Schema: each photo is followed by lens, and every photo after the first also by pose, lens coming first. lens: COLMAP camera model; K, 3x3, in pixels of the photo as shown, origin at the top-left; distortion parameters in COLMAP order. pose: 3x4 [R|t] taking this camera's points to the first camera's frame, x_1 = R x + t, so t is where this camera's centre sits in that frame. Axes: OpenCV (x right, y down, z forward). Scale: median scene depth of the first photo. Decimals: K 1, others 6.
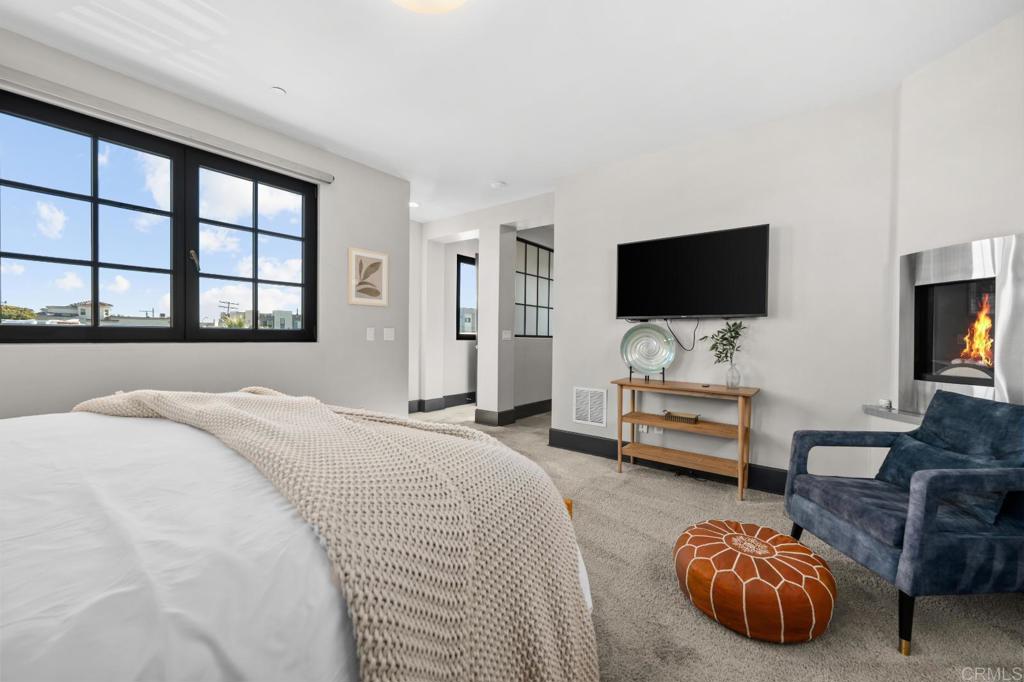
lens RADIAL K [[410.4, 0, 512.0], [0, 410.4, 341.0], [0, 0, 1]] dist [0.000140, 0.000006]
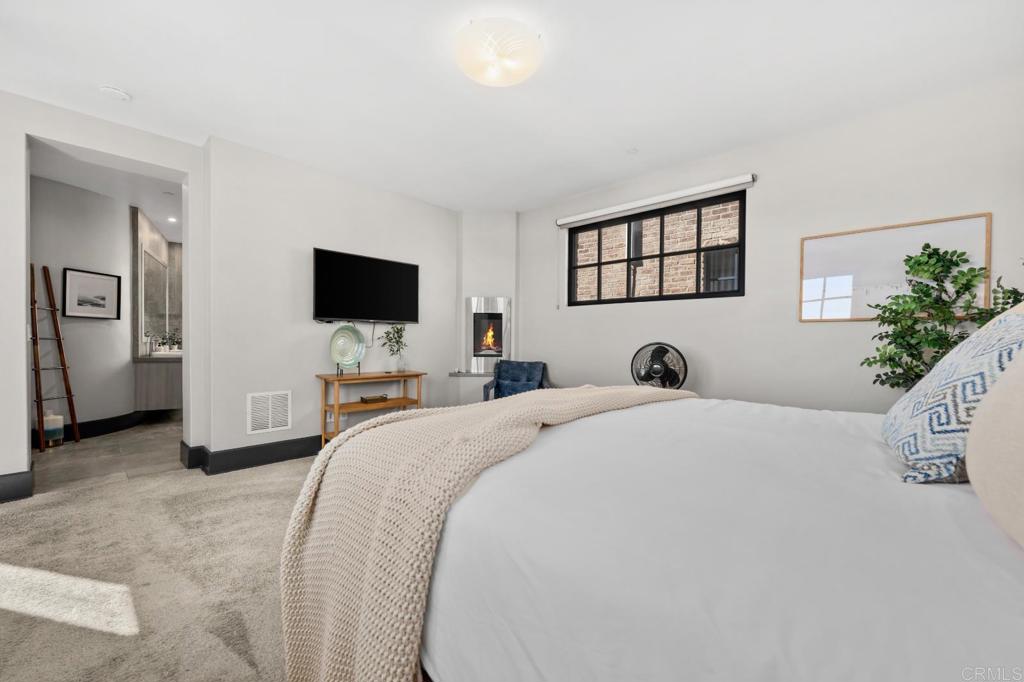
lens RADIAL K [[410.4, 0, 512.0], [0, 410.4, 341.0], [0, 0, 1]] dist [0.000140, 0.000006]
pose [[0.082050, -0.007735, 0.996598, -0.840034], [0.007985, 0.999943, 0.007104, -0.001977], [-0.996596, 0.007375, 0.082107, 0.471661]]
